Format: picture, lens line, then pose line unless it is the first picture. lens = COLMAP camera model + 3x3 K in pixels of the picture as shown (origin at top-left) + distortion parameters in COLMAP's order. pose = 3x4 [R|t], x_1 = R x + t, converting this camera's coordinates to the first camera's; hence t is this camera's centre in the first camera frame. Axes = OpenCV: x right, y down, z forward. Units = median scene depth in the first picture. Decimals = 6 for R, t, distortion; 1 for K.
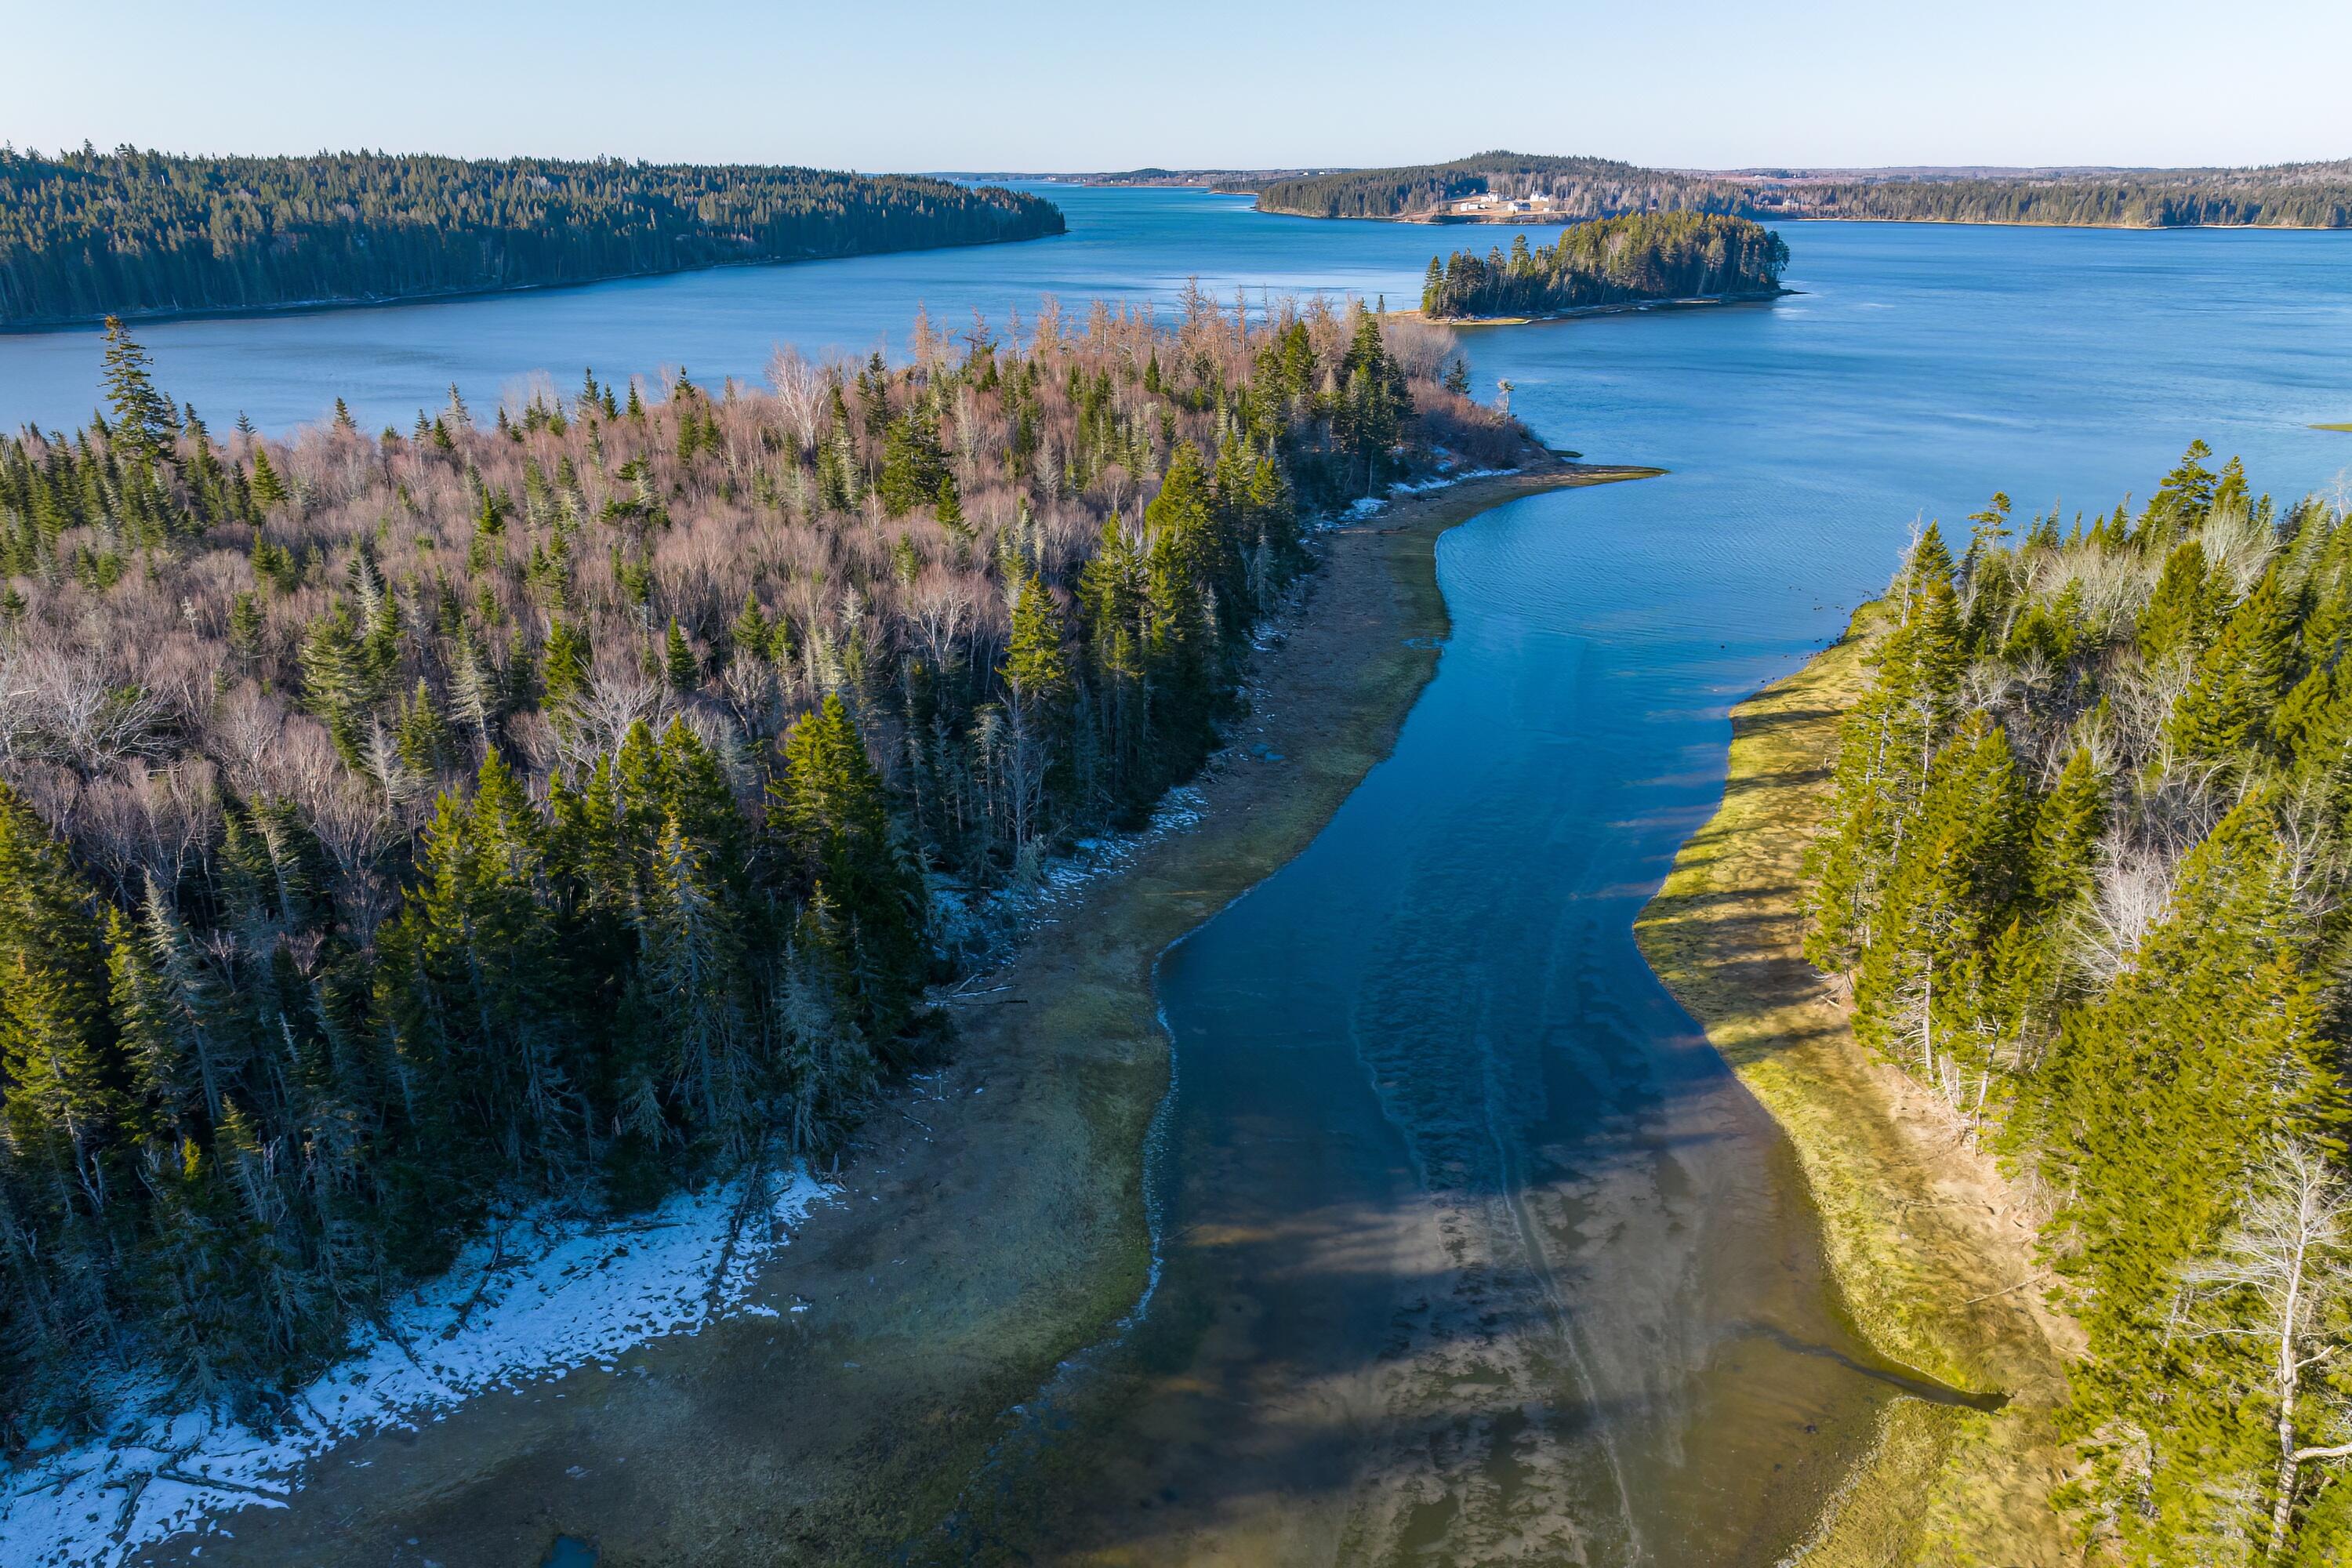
lens RADIAL K [[1656.4, 0, 1169.5], [0, 1656.4, 865.6], [0, 0, 1]] dist [-0.046616, 0.048307]
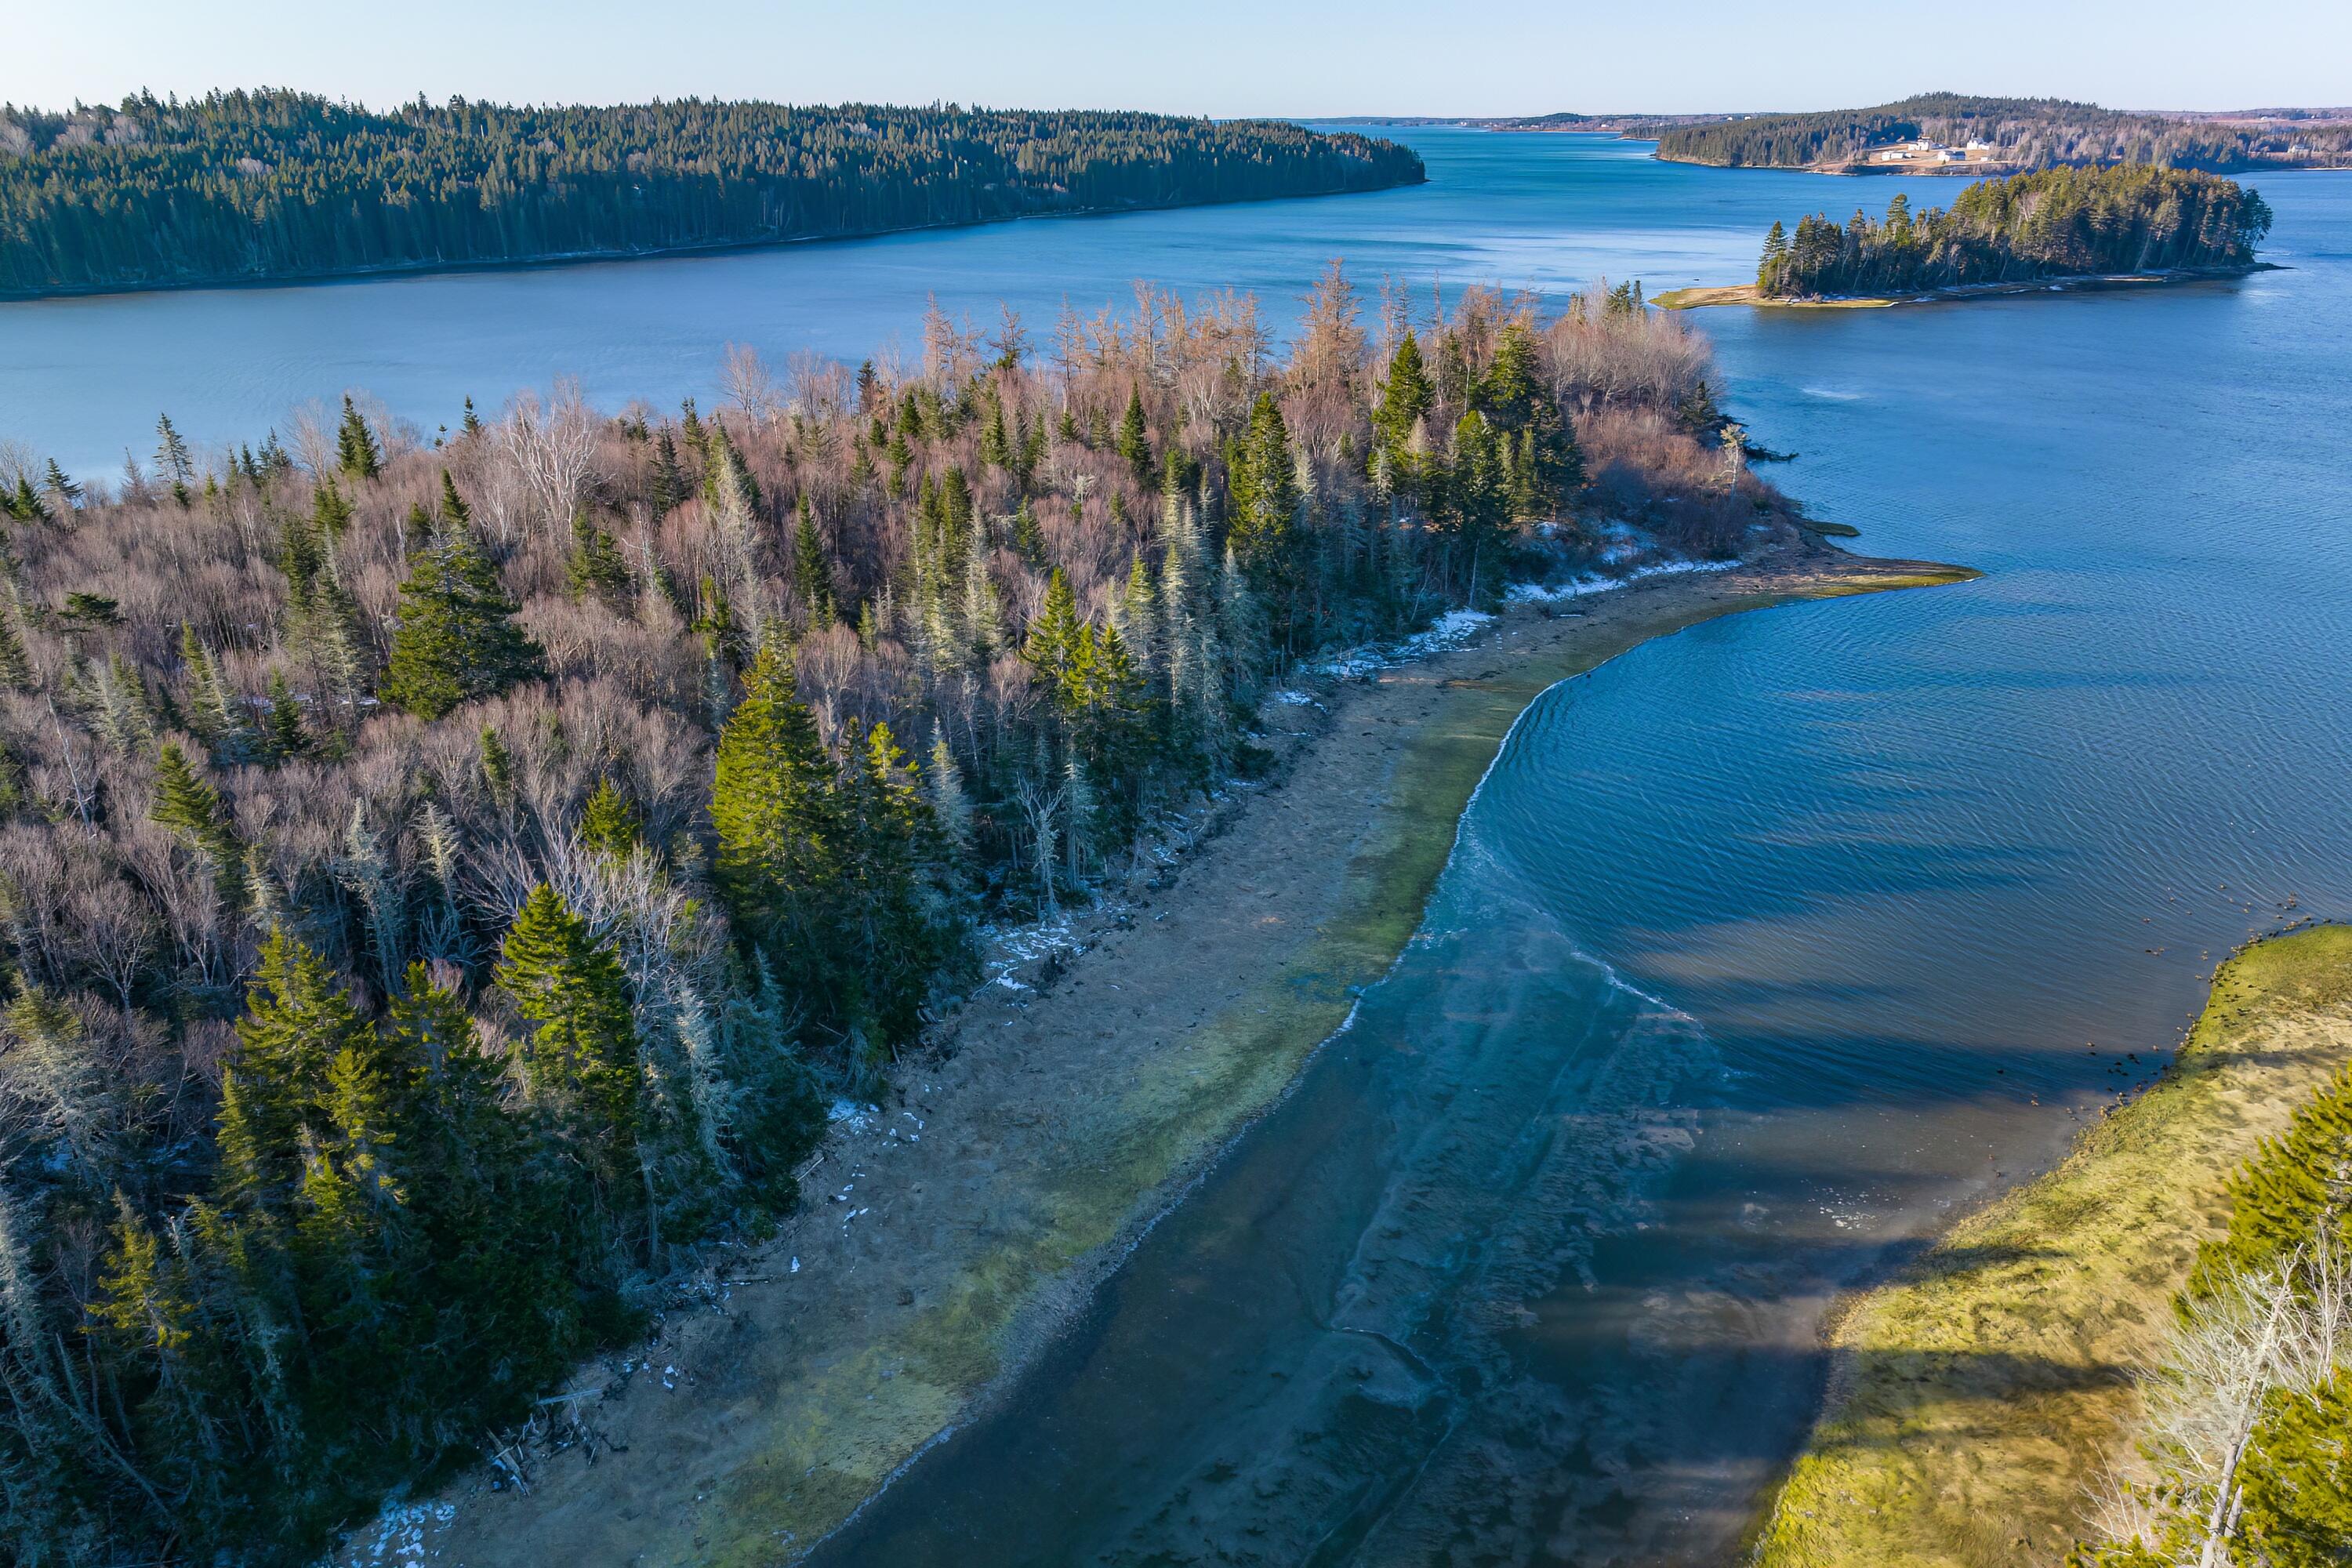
lens RADIAL K [[1670.9, 0, 1176.0], [0, 1670.9, 784.0], [0, 0, 1]] dist [-0.044732, 0.045341]
pose [[0.973388, 0.081101, -0.214333, 0.044143], [-0.084717, 0.996375, -0.007724, -0.039187], [0.212929, 0.025676, 0.976730, 0.091445]]
